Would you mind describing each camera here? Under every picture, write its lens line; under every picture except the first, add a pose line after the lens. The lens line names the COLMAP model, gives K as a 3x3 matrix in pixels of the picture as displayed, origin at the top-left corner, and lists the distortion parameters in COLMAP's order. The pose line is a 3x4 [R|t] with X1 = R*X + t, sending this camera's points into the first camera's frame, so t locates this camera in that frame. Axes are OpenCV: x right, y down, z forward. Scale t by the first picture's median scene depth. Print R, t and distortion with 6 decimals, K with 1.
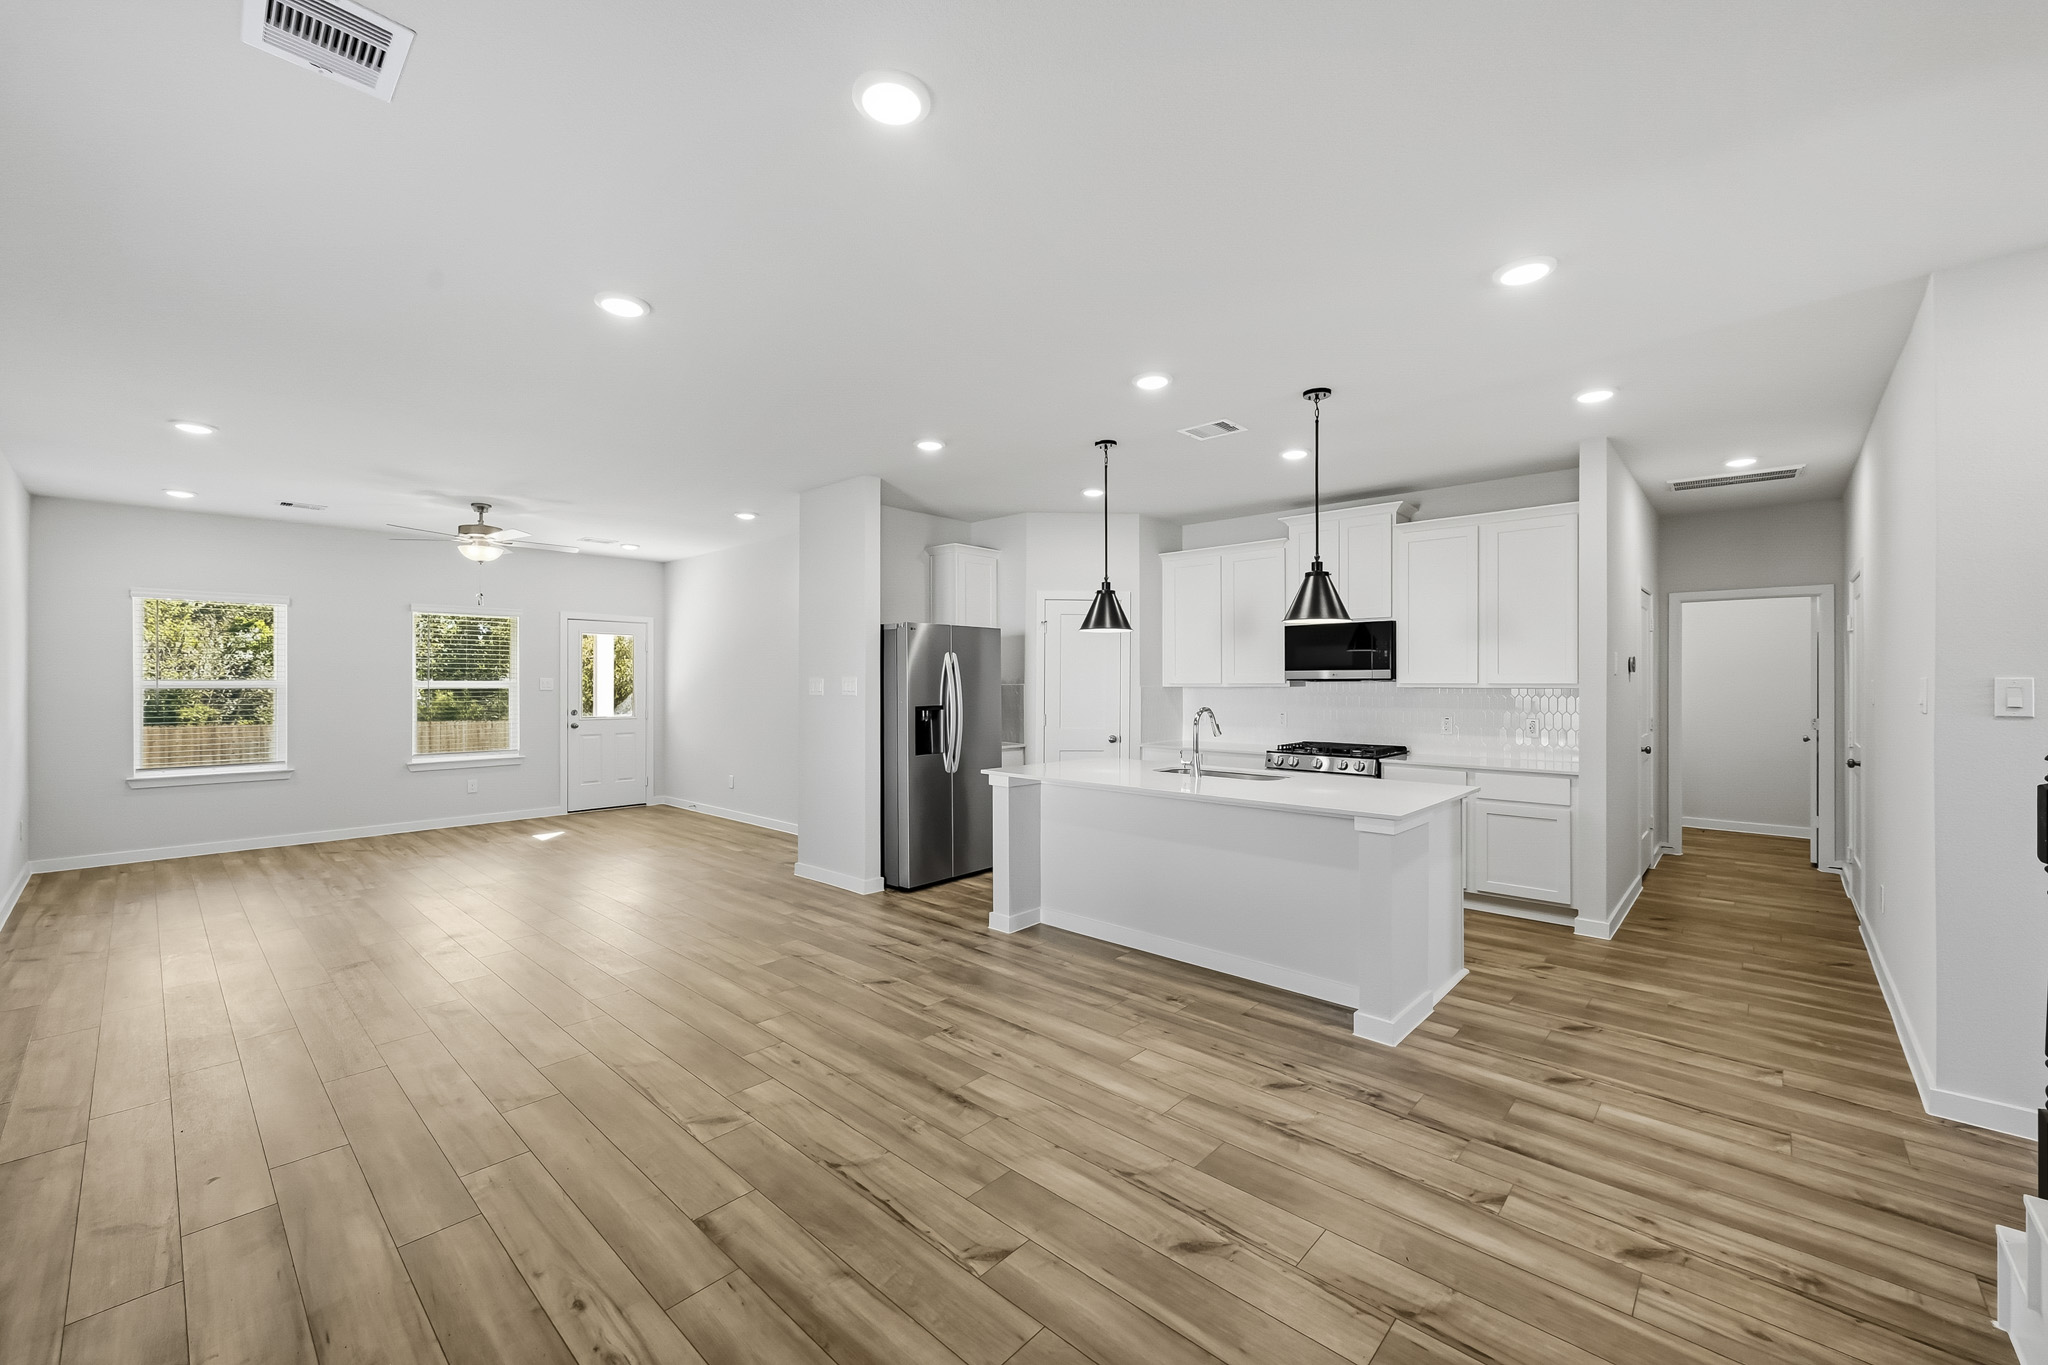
lens RADIAL K [[810.7, 0, 1027.9], [0, 810.7, 689.9], [0, 0, 1]] dist [0.001439, 0.000089]
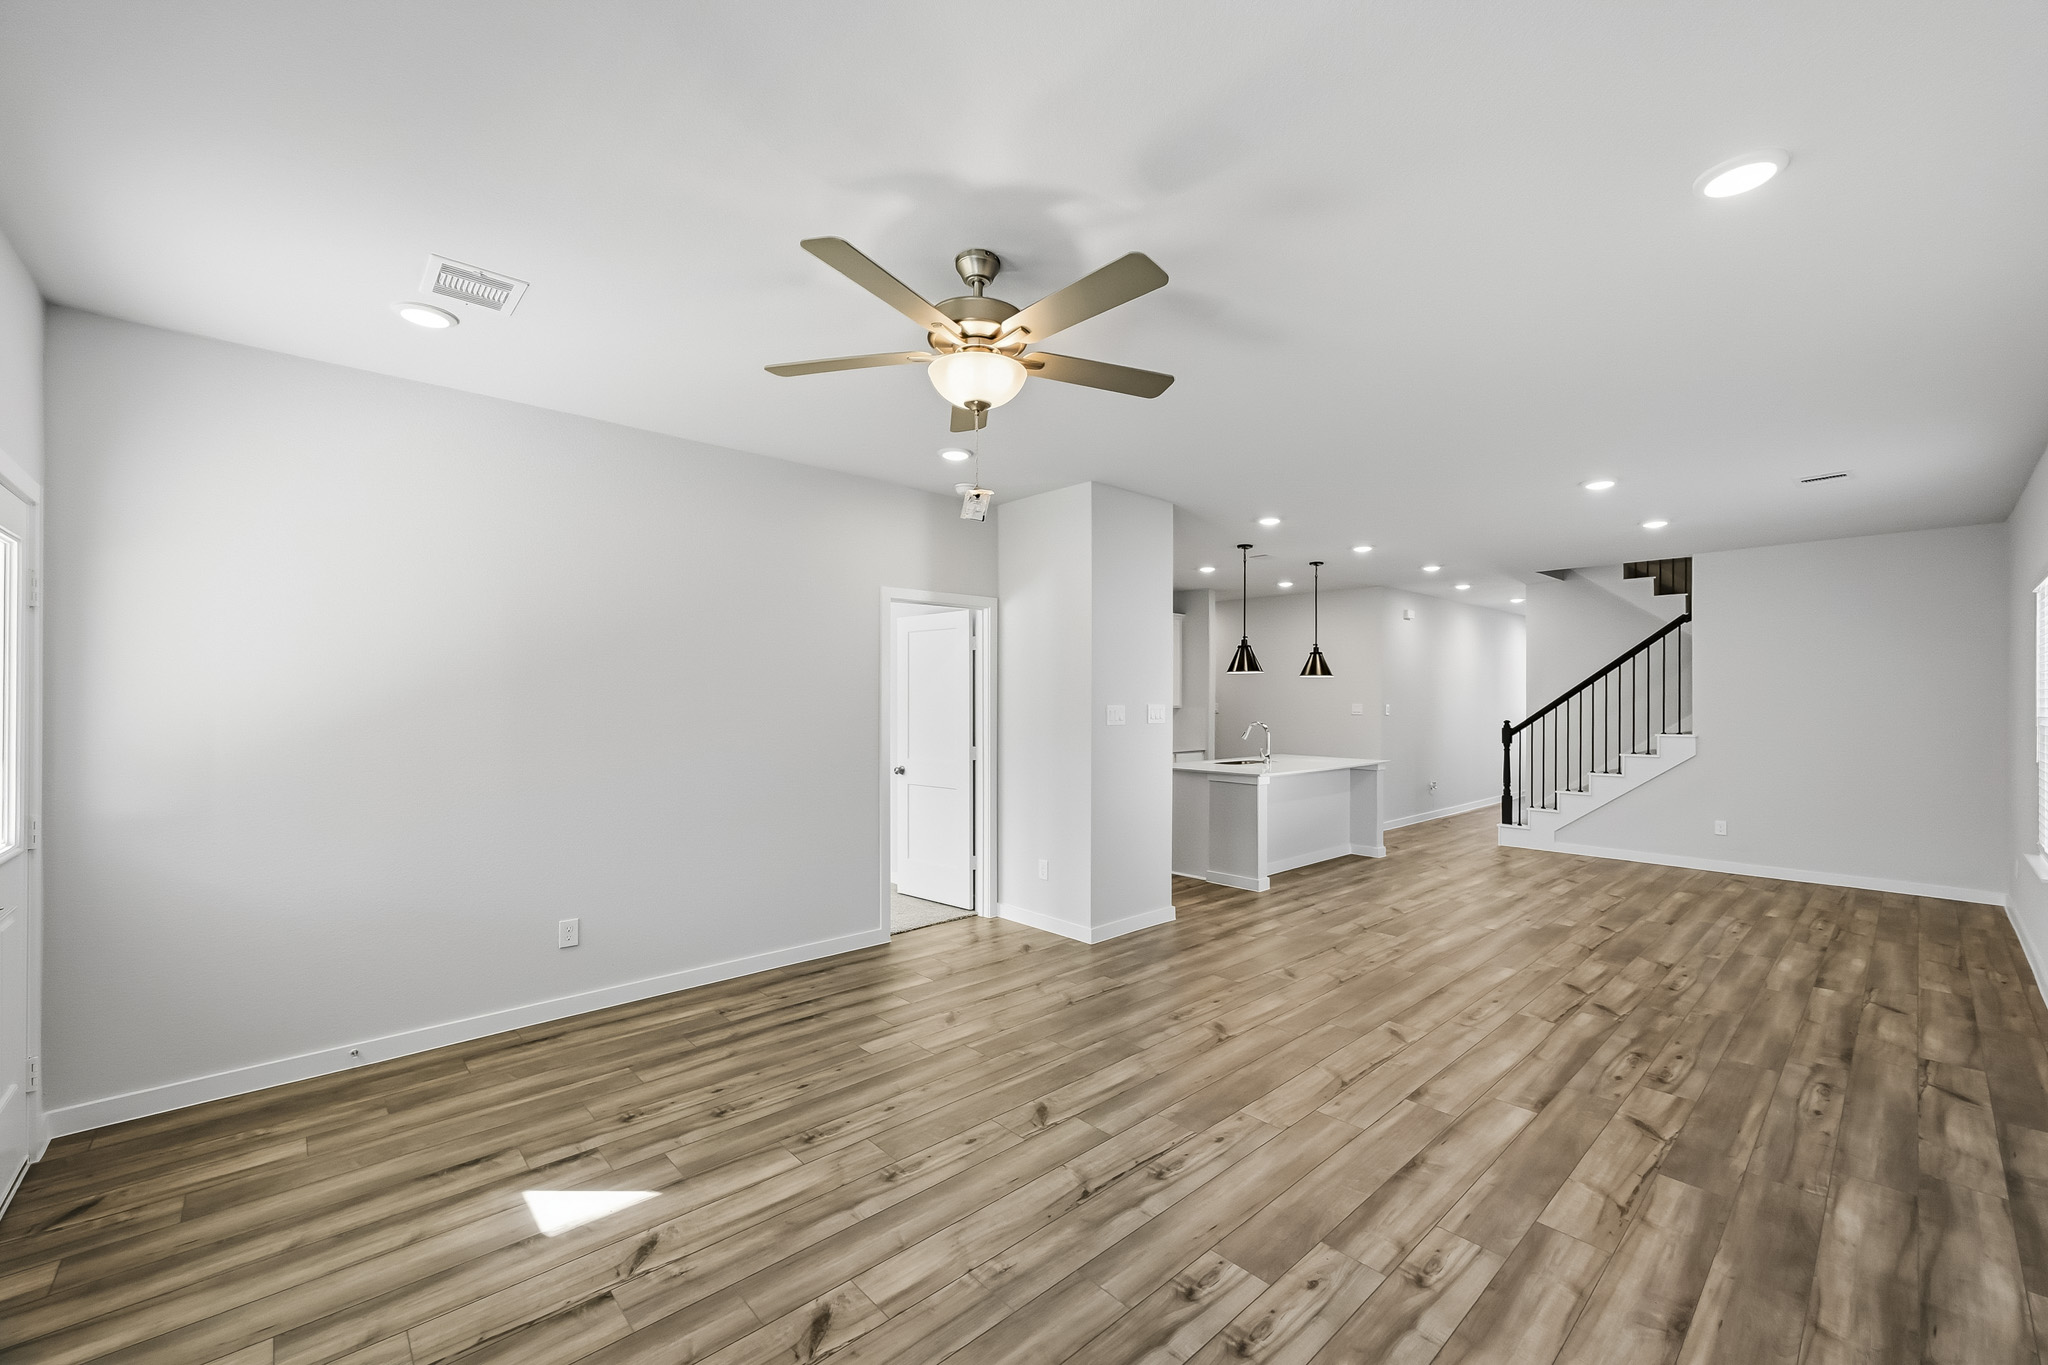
lens RADIAL K [[810.7, 0, 1027.9], [0, 810.7, 689.9], [0, 0, 1]] dist [0.001439, 0.000089]
pose [[0.090141, 0.011581, 0.995862, -1.747343], [0.006424, 0.999905, -0.012209, -0.029645], [-0.995908, 0.007498, 0.090058, 1.553099]]
